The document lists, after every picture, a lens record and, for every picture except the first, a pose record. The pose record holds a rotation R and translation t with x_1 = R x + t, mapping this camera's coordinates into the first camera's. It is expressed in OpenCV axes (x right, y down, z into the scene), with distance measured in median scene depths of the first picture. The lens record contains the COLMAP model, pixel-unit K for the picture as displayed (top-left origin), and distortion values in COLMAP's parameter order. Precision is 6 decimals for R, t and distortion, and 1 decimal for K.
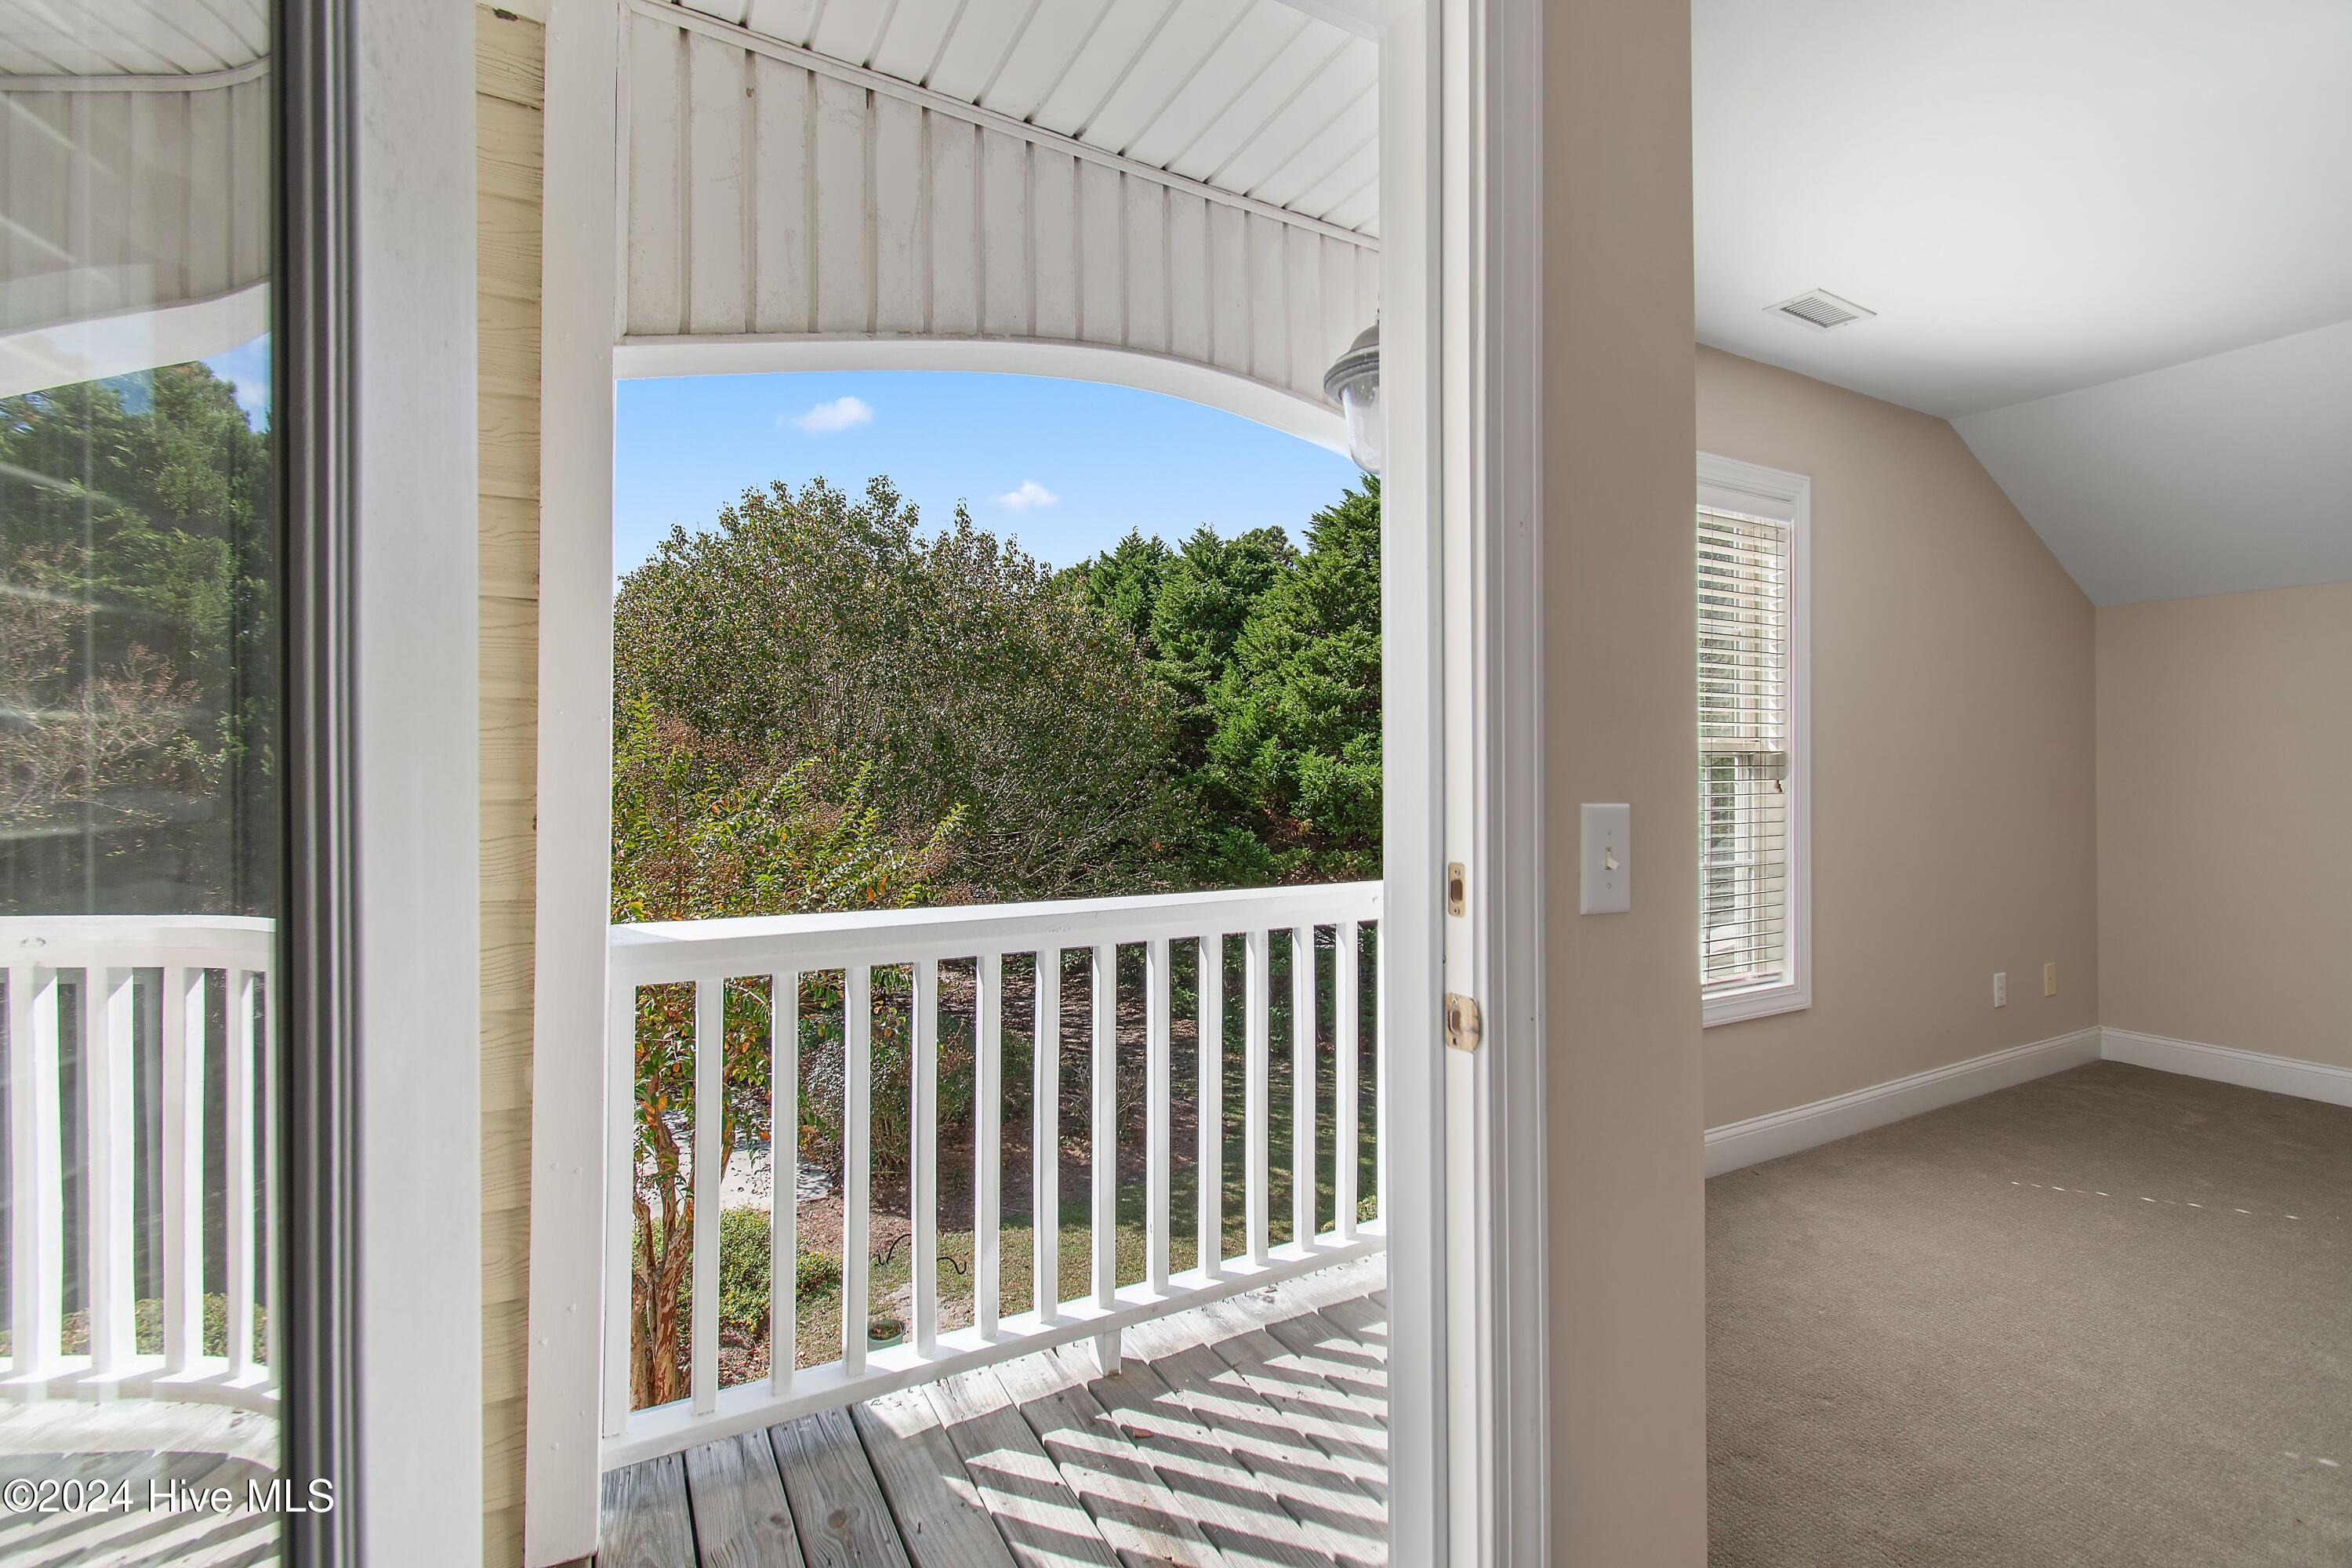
lens RADIAL K [[1049.5, 0, 1176.0], [0, 1049.5, 784.0], [0, 0, 1]] dist [0.000802, -0.021965]
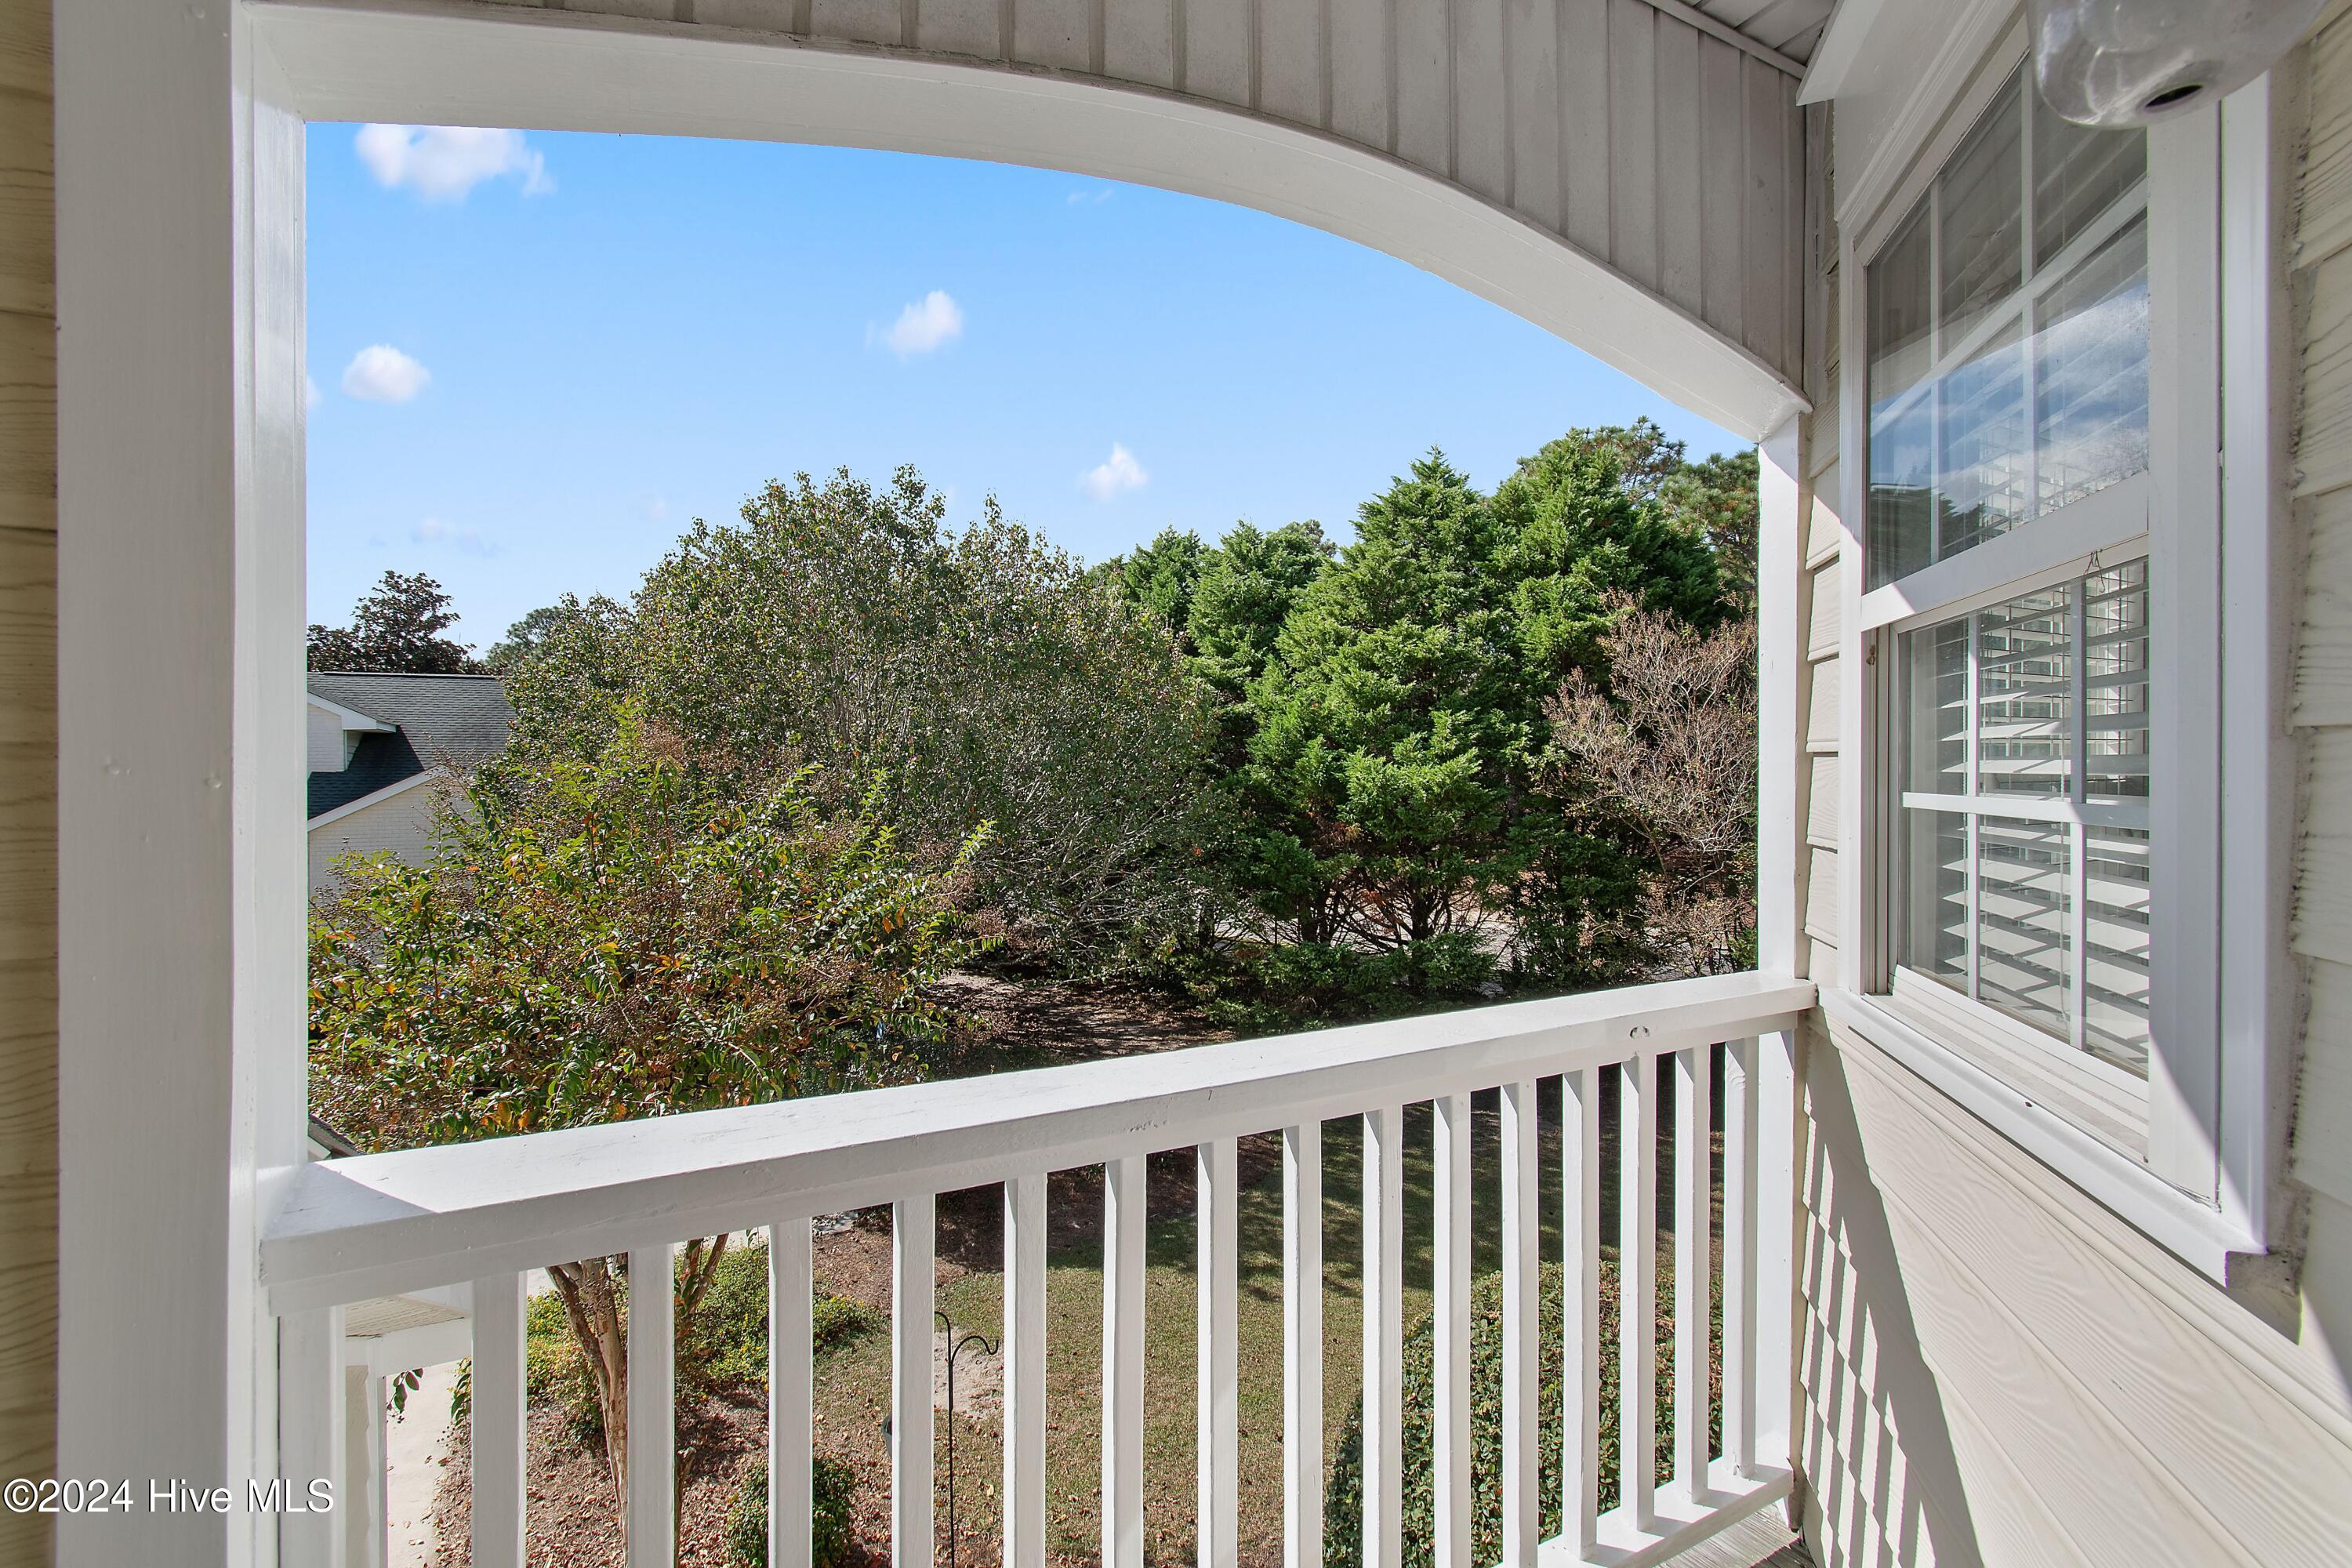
lens RADIAL K [[986.3, 0, 1176.0], [0, 986.3, 784.0], [0, 0, 1]] dist [-0.017286, -0.006824]
pose [[0.999794, -0.001765, -0.020227, -0.018483], [0.001986, 0.999939, 0.010891, -0.011732], [0.020206, -0.010929, 0.999736, 0.102990]]
